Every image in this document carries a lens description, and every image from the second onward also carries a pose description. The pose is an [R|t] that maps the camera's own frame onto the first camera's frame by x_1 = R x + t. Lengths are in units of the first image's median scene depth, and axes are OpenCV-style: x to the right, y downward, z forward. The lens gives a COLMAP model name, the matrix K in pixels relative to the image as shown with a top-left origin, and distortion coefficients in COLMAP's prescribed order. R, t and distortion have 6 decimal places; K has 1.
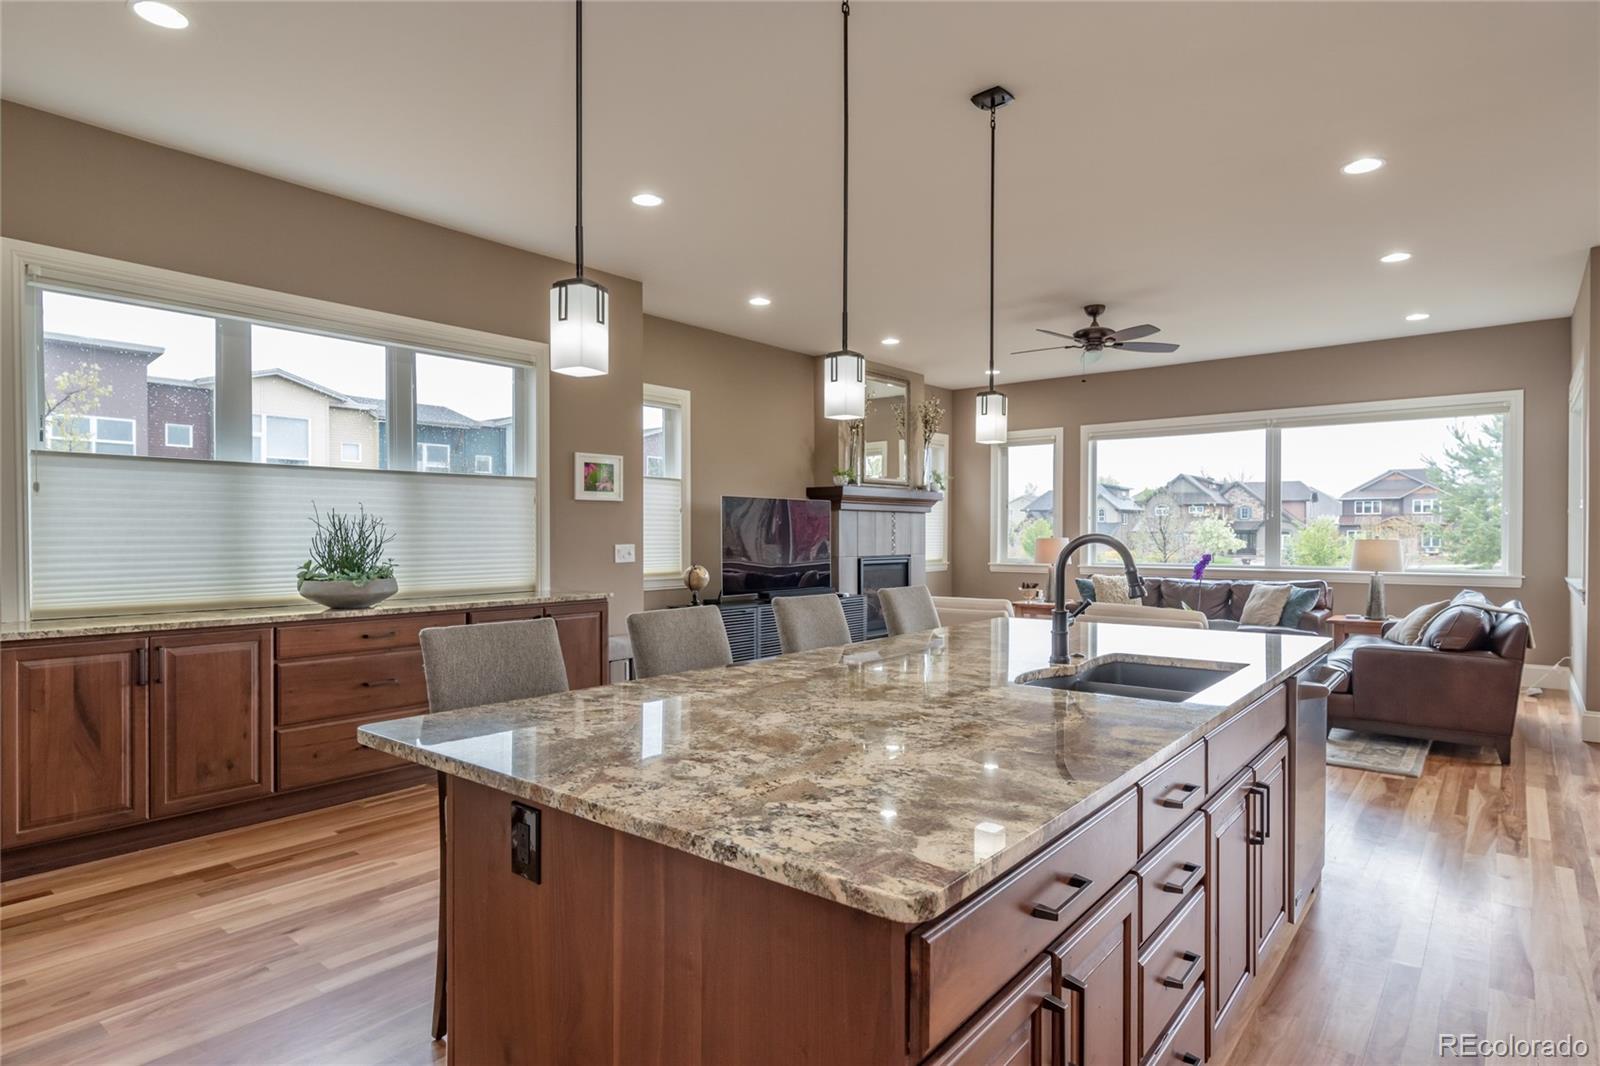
lens RADIAL K [[825.1, 0, 800.0], [0, 825.1, 533.0], [0, 0, 1]] dist [-0.001430, -0.000287]
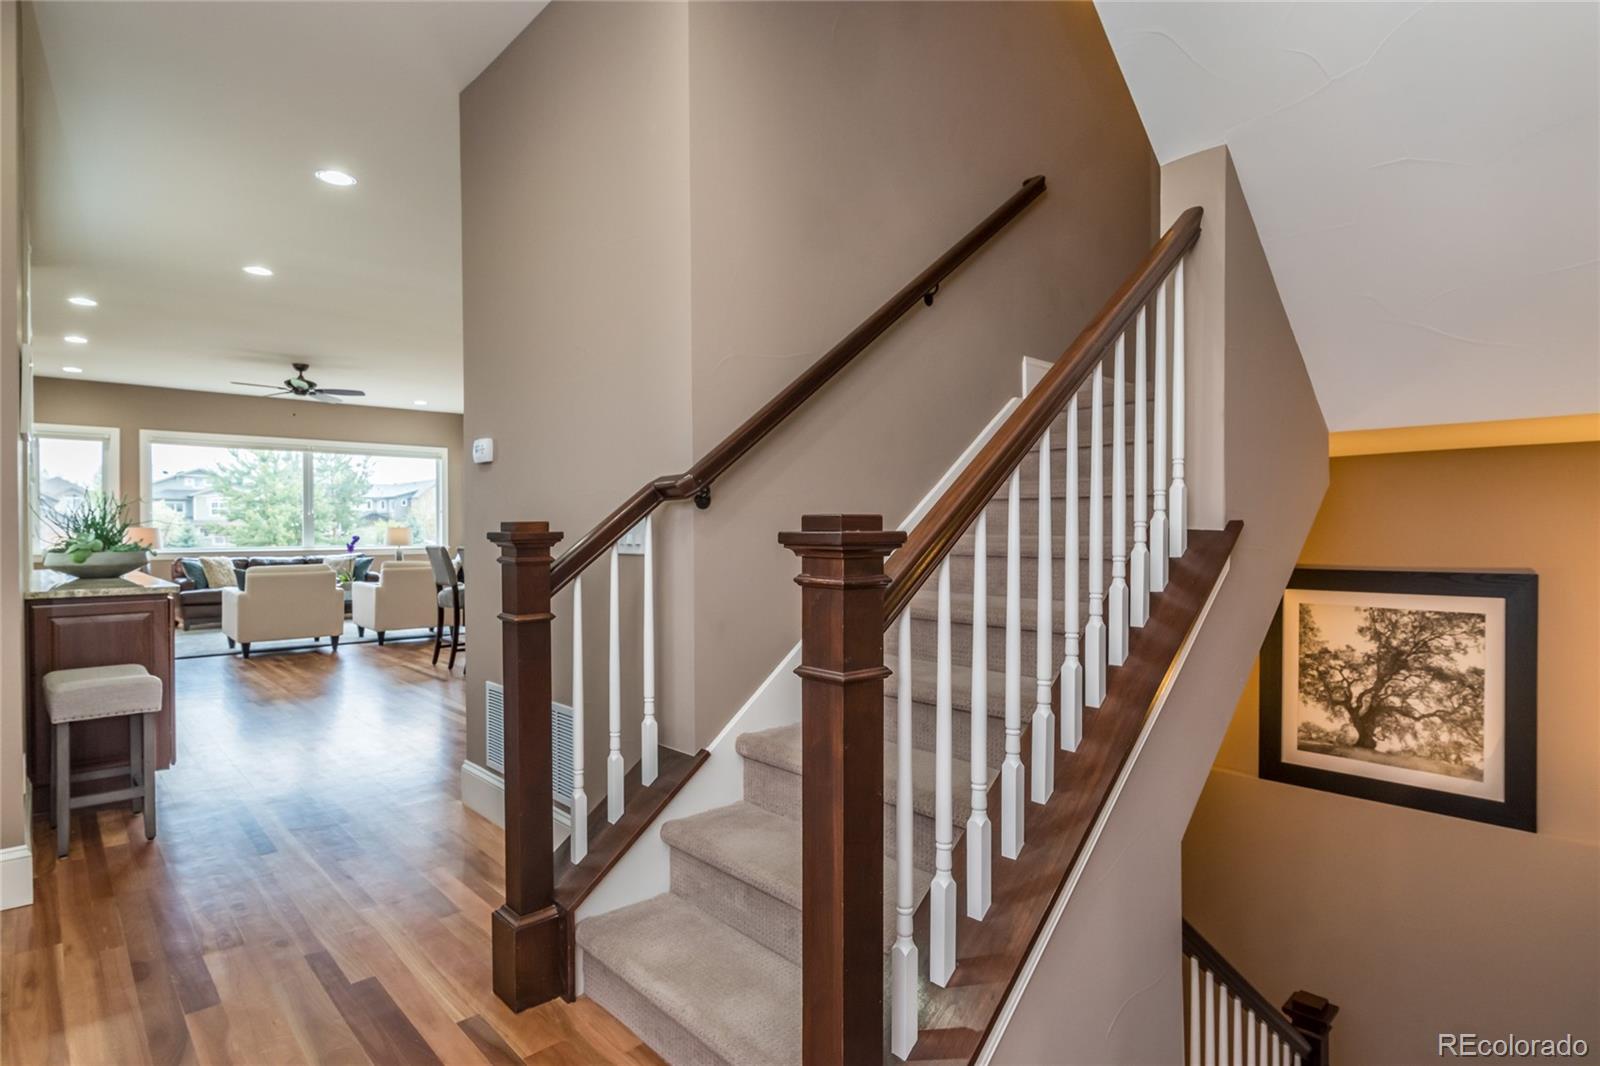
lens RADIAL K [[825.1, 0, 800.0], [0, 825.1, 533.0], [0, 0, 1]] dist [-0.001430, -0.000287]
pose [[0.122042, -0.009331, 0.992481, -0.759786], [0.010521, 0.999912, 0.008107, 0.012020], [-0.992469, 0.009452, 0.122130, -0.026666]]
